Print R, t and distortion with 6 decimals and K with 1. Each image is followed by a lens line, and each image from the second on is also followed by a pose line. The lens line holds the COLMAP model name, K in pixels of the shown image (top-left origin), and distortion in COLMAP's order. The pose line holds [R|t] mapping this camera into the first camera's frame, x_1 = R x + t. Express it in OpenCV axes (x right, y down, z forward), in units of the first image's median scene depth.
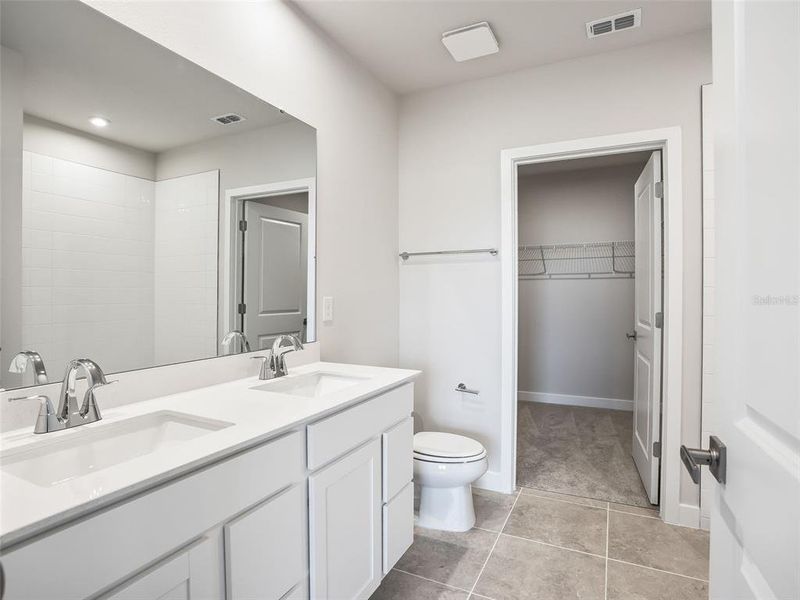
lens RADIAL K [[415.8, 0, 402.4], [0, 415.8, 292.1], [0, 0, 1]] dist [-0.015497, 0.001076]
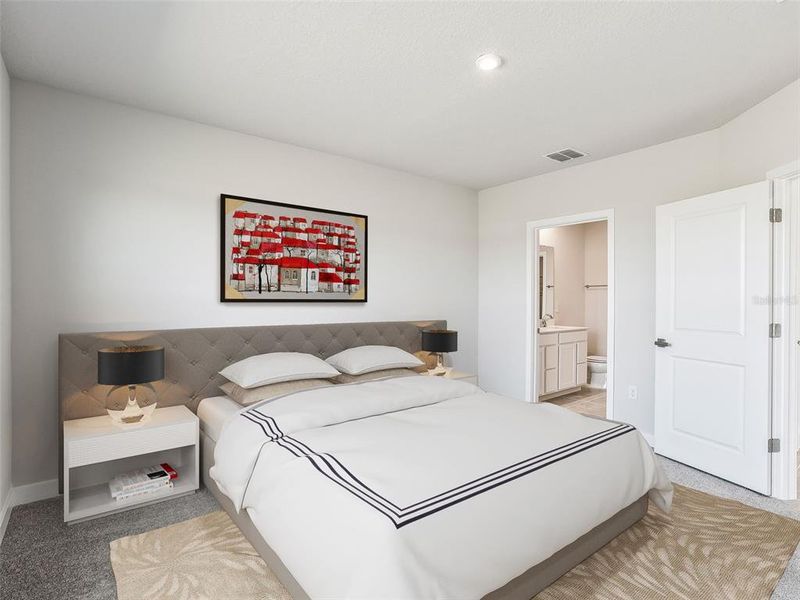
lens RADIAL K [[415.8, 0, 402.4], [0, 415.8, 292.1], [0, 0, 1]] dist [-0.015497, 0.001076]
pose [[0.905199, 0.013121, -0.424786, 0.078270], [-0.017695, 0.999820, -0.006825, -0.031865], [0.424620, 0.013695, 0.905268, -2.183906]]
